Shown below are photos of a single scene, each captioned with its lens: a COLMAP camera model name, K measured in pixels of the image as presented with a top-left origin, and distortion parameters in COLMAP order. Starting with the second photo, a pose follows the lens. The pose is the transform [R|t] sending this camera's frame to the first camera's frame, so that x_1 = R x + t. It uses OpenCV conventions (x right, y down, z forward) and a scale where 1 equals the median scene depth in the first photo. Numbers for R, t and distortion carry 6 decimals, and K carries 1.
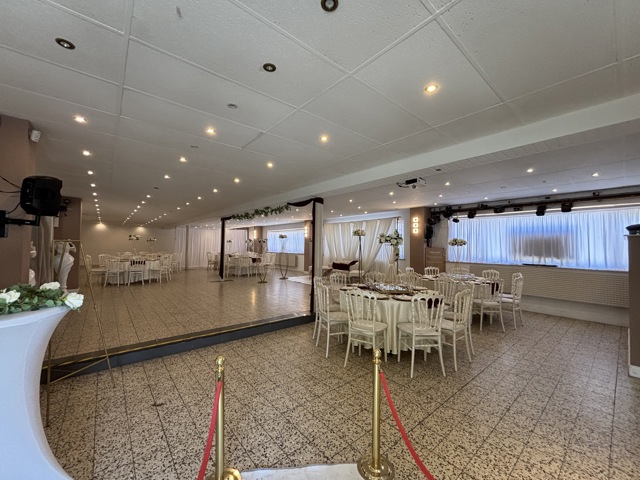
lens RADIAL K [[256.7, 0, 320.0], [0, 256.7, 238.1], [0, 0, 1]] dist [-0.001746, -0.000087]
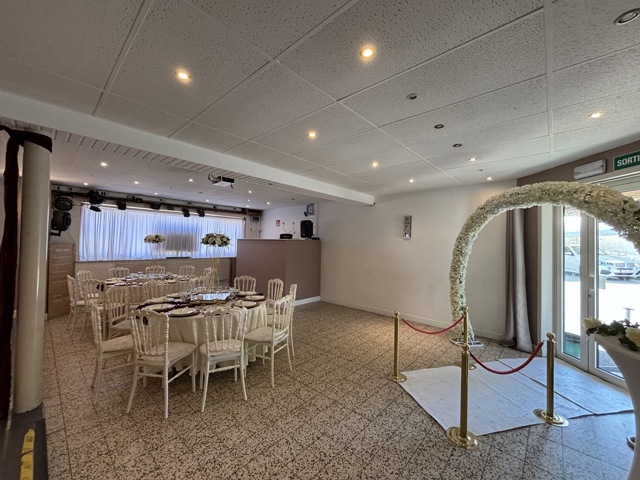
lens RADIAL K [[256.7, 0, 320.2], [0, 256.7, 238.1], [0, 0, 1]] dist [-0.001746, -0.000087]
pose [[-0.126729, 0.003976, 0.991929, -0.427987], [-0.050644, 0.998662, -0.010474, -0.006882], [-0.990644, -0.051563, -0.126358, 0.516375]]
